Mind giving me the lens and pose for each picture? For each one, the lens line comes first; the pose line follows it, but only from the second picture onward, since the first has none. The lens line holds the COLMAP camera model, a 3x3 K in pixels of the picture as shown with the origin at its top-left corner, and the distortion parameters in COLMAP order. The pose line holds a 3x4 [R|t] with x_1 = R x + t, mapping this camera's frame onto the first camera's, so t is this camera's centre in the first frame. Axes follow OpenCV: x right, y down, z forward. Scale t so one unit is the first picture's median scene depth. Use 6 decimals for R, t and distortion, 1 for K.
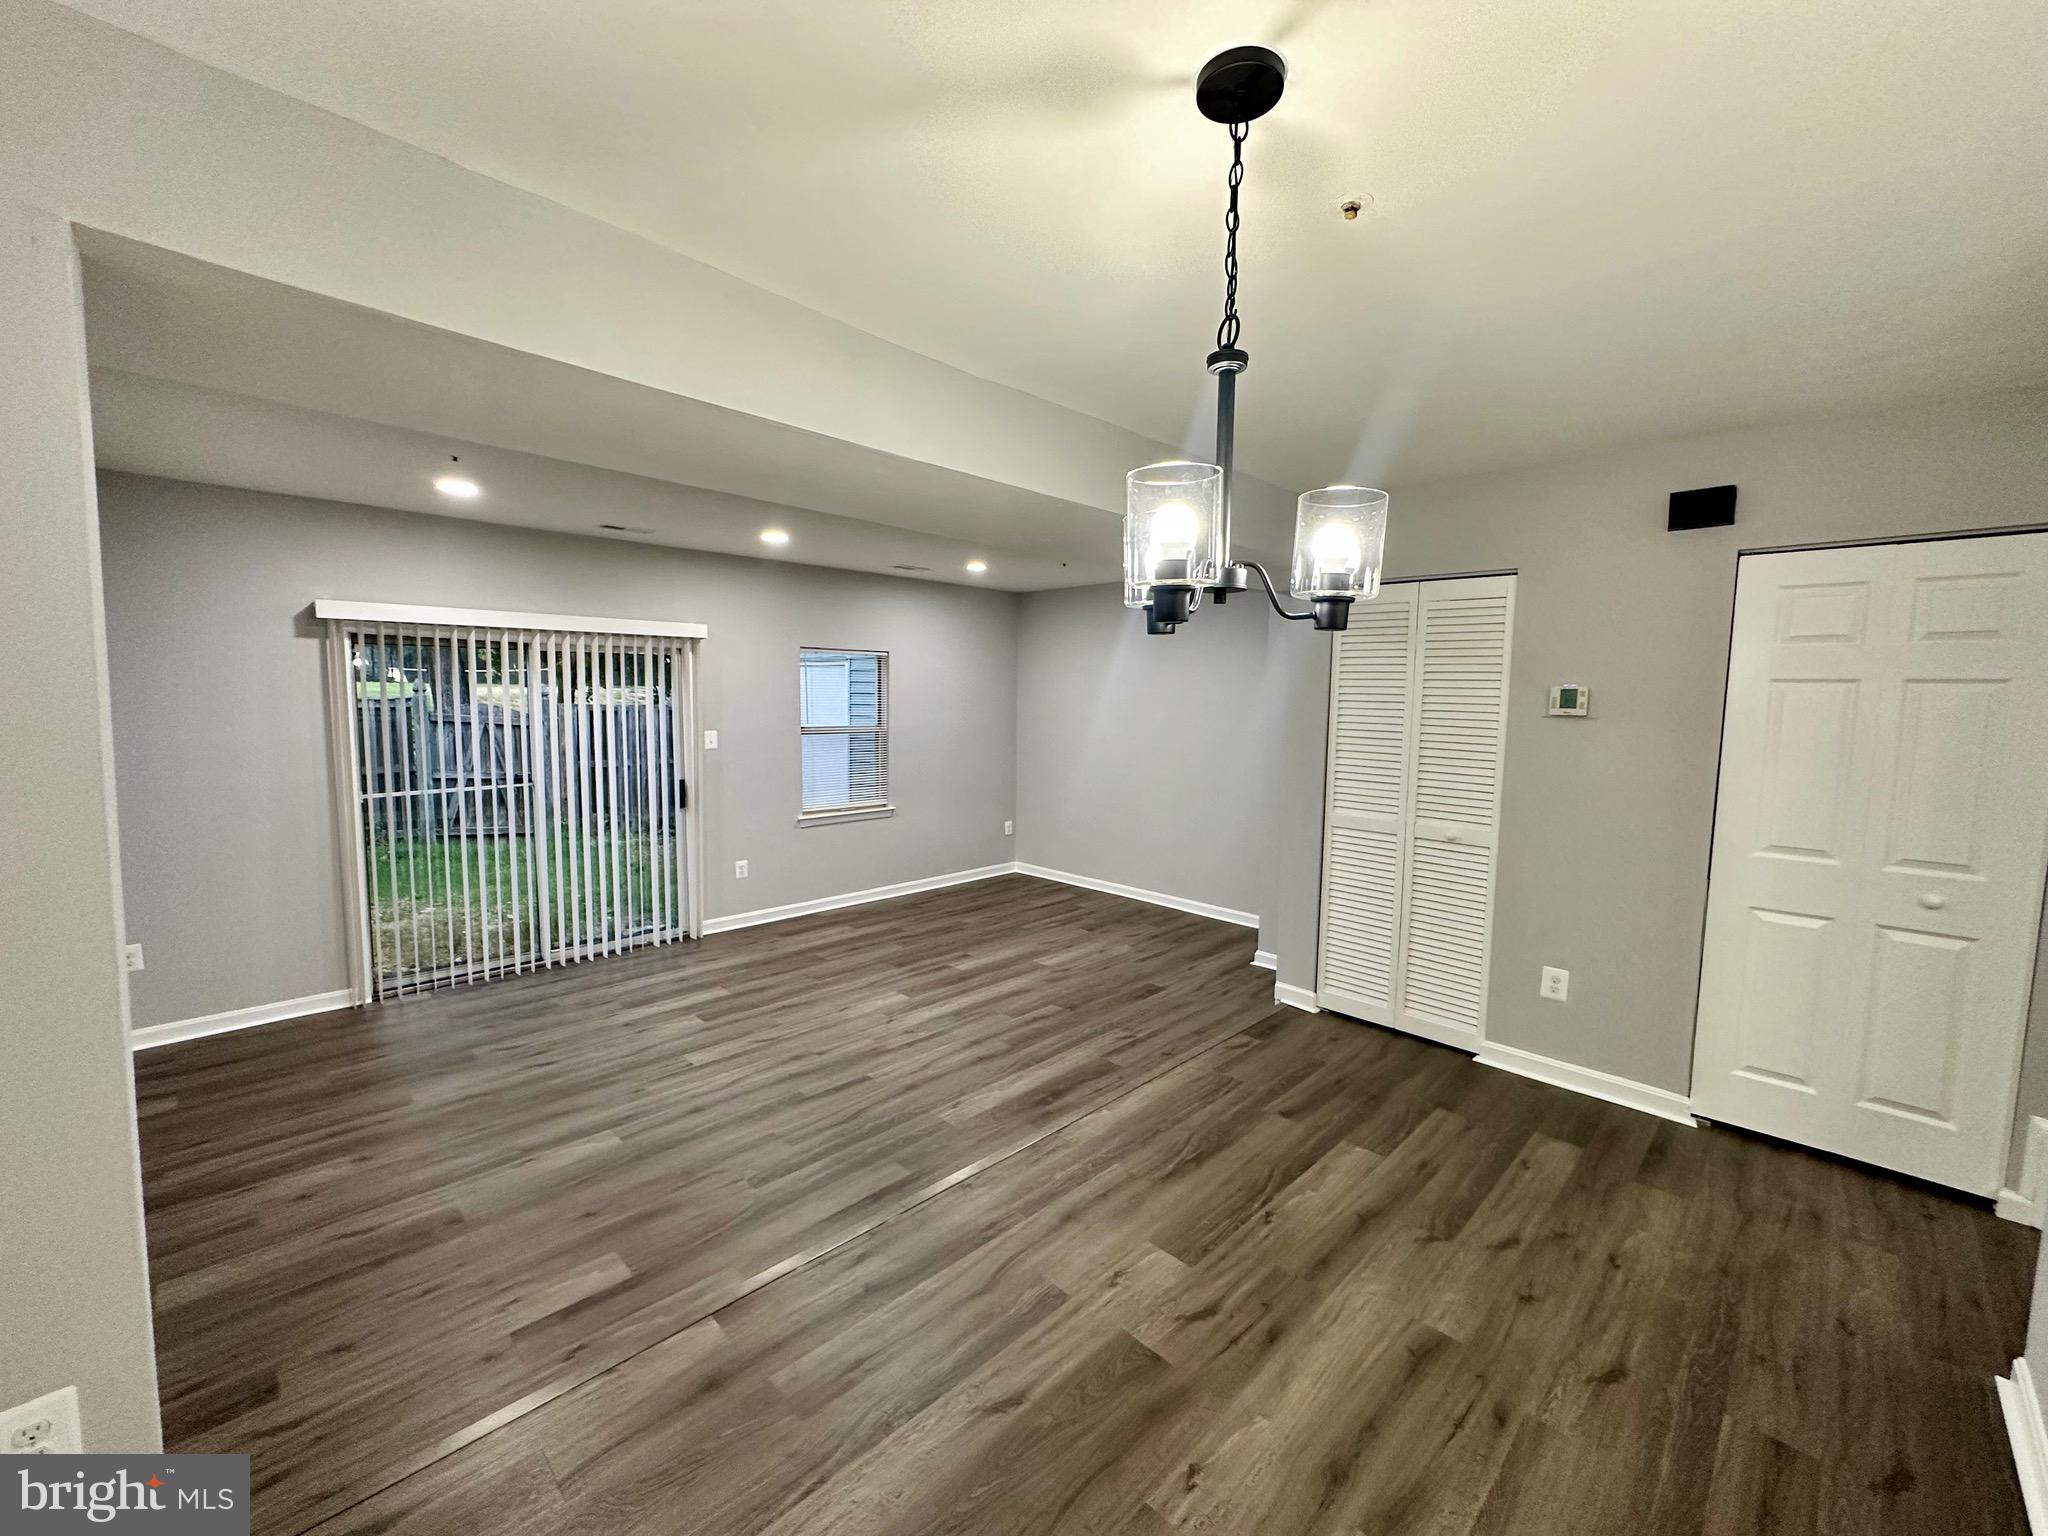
lens RADIAL K [[818.8, 0, 1026.5], [0, 818.8, 768.9], [0, 0, 1]] dist [-0.001531, 0.000399]
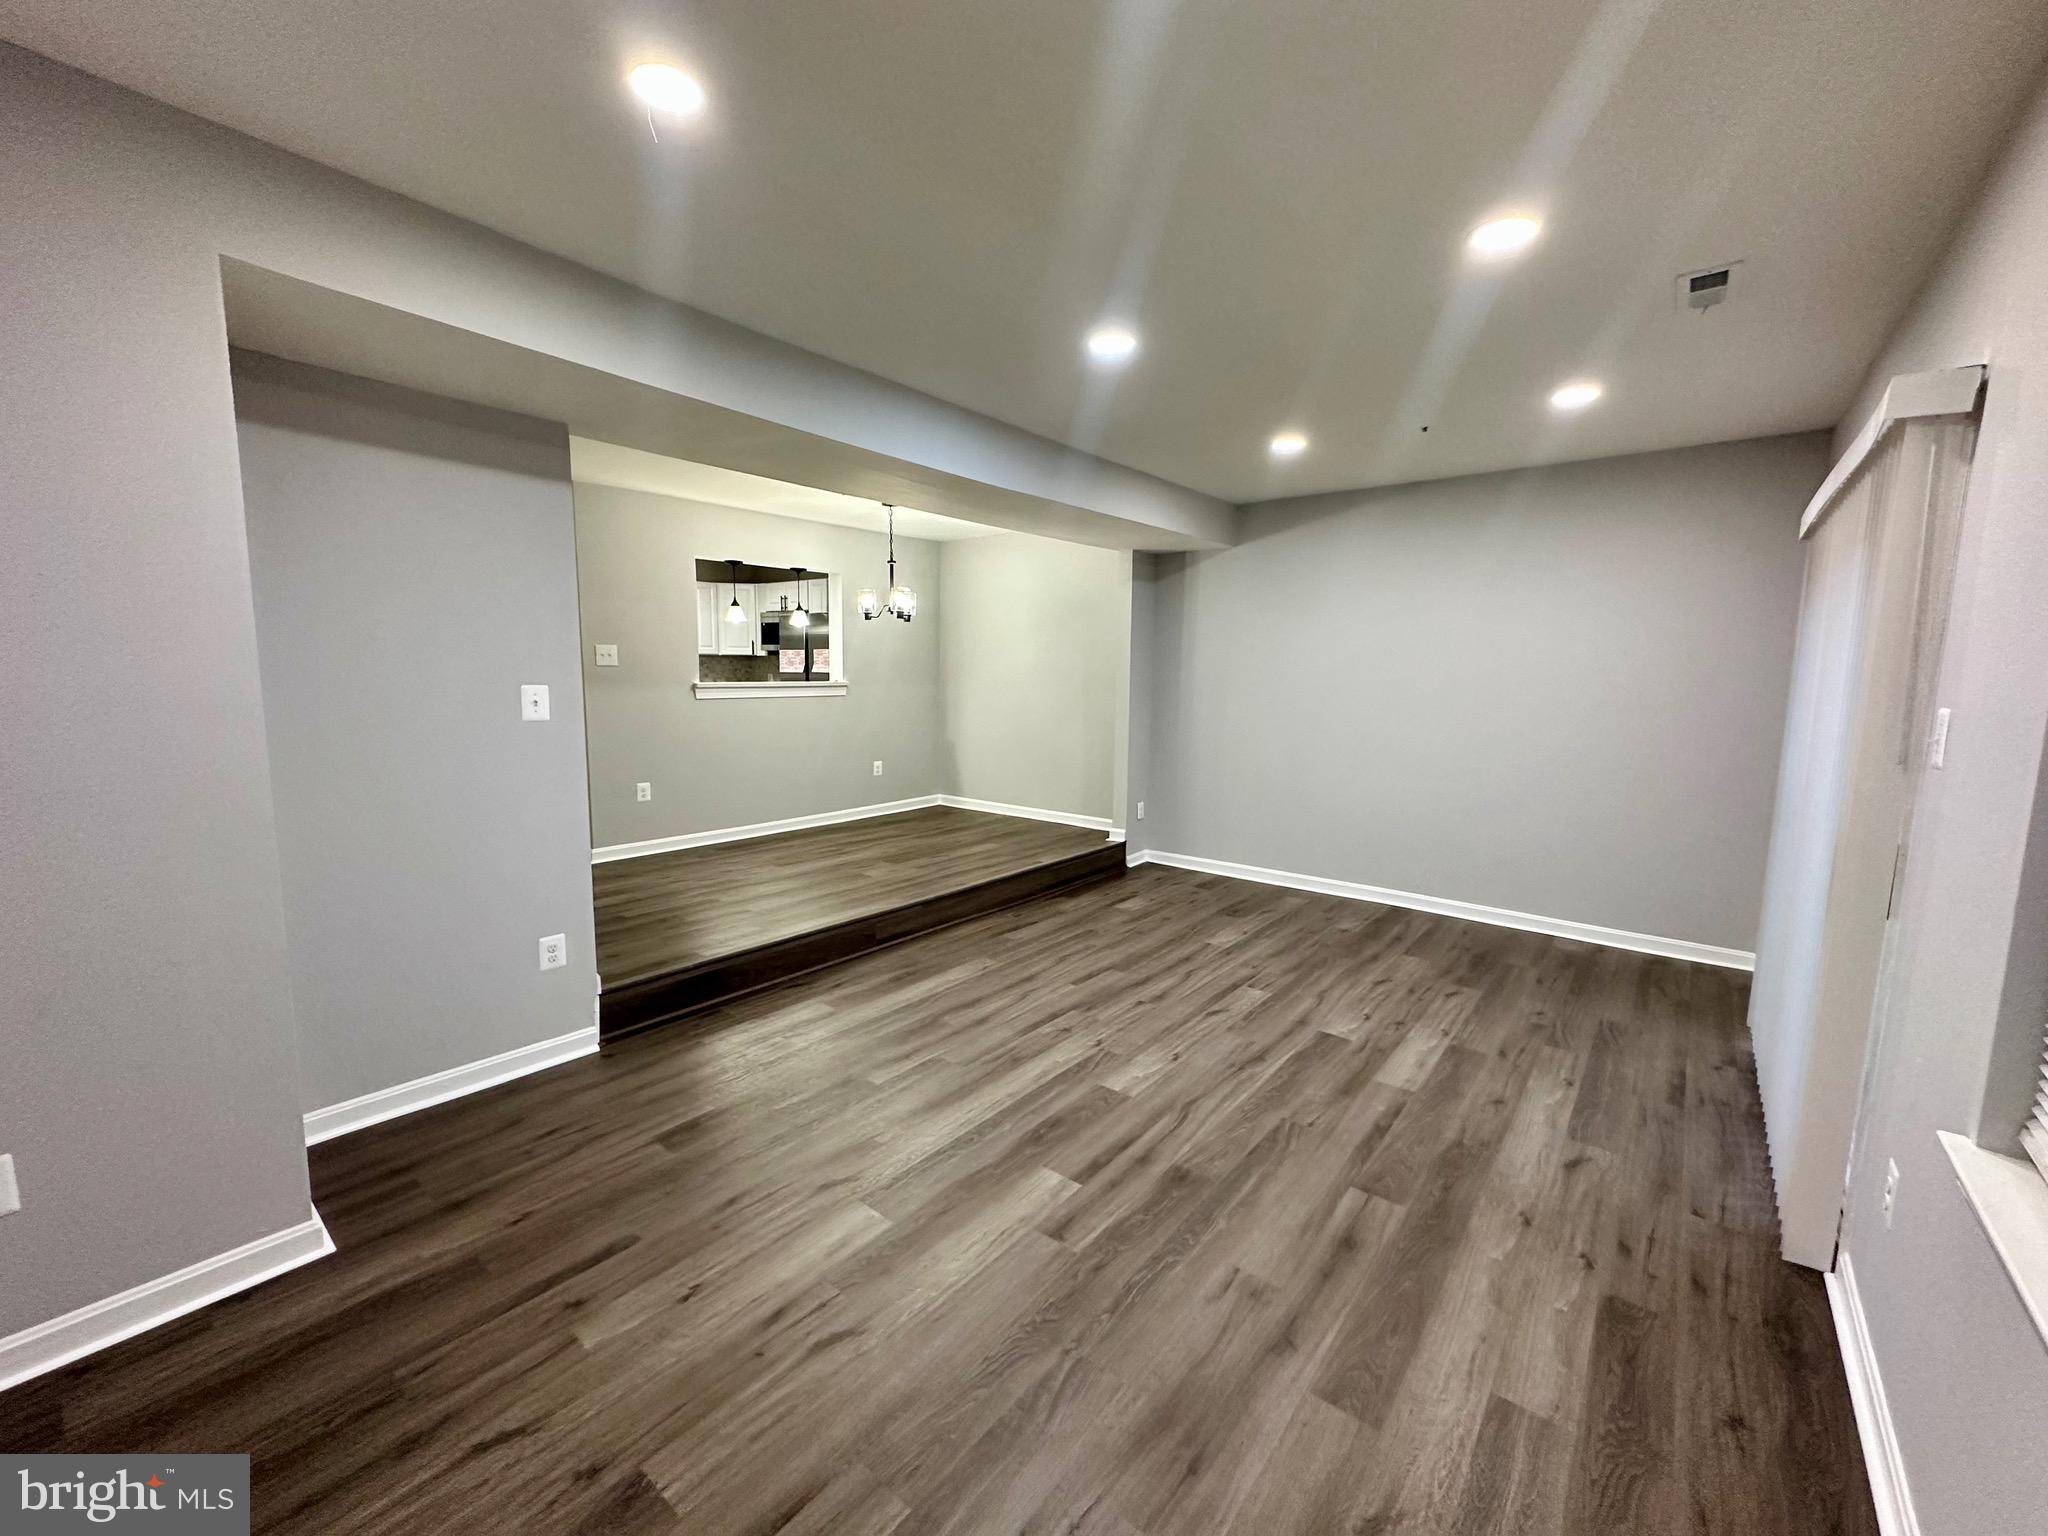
lens RADIAL K [[817.6, 0, 1024.0], [0, 817.6, 768.0], [0, 0, 1]] dist [-0.001033, -0.000224]
pose [[-0.995156, -0.013242, -0.097414, -0.020911], [-0.033512, 0.977233, 0.209506, -0.115534], [0.092422, 0.211755, -0.972943, 1.893355]]
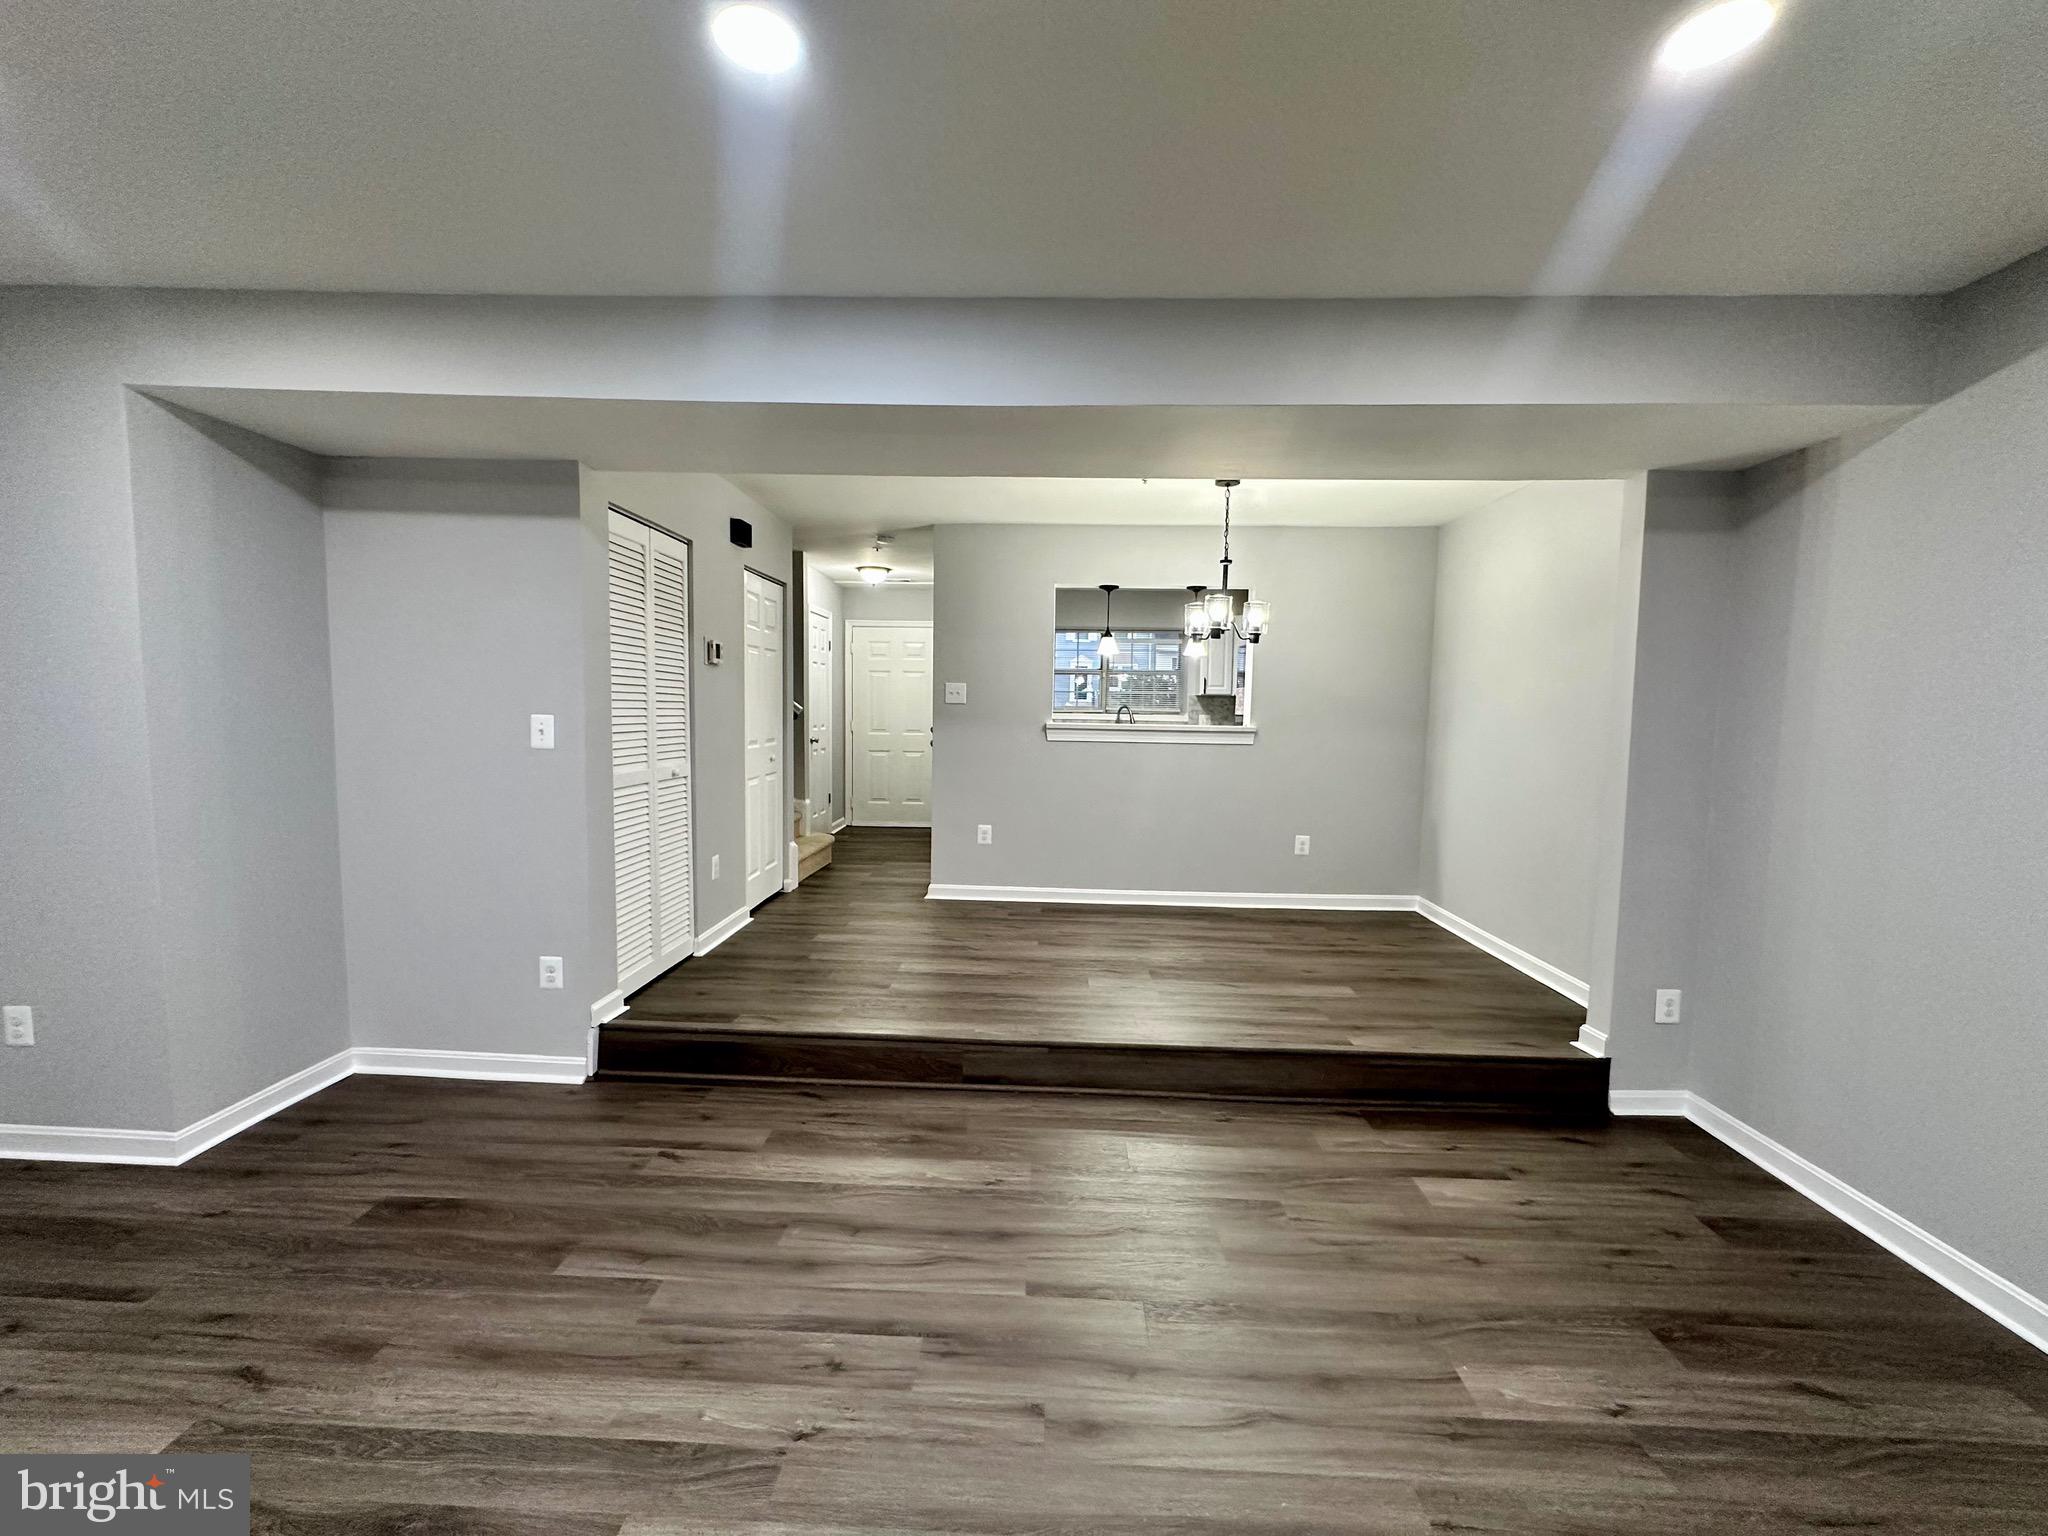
lens RADIAL K [[817.6, 0, 1024.0], [0, 817.6, 768.0], [0, 0, 1]] dist [-0.001033, -0.000224]
pose [[-0.678905, -0.084856, 0.729306, -0.552928], [0.039034, 0.987723, 0.151260, -0.066669], [-0.733187, 0.131159, -0.667258, 1.282603]]
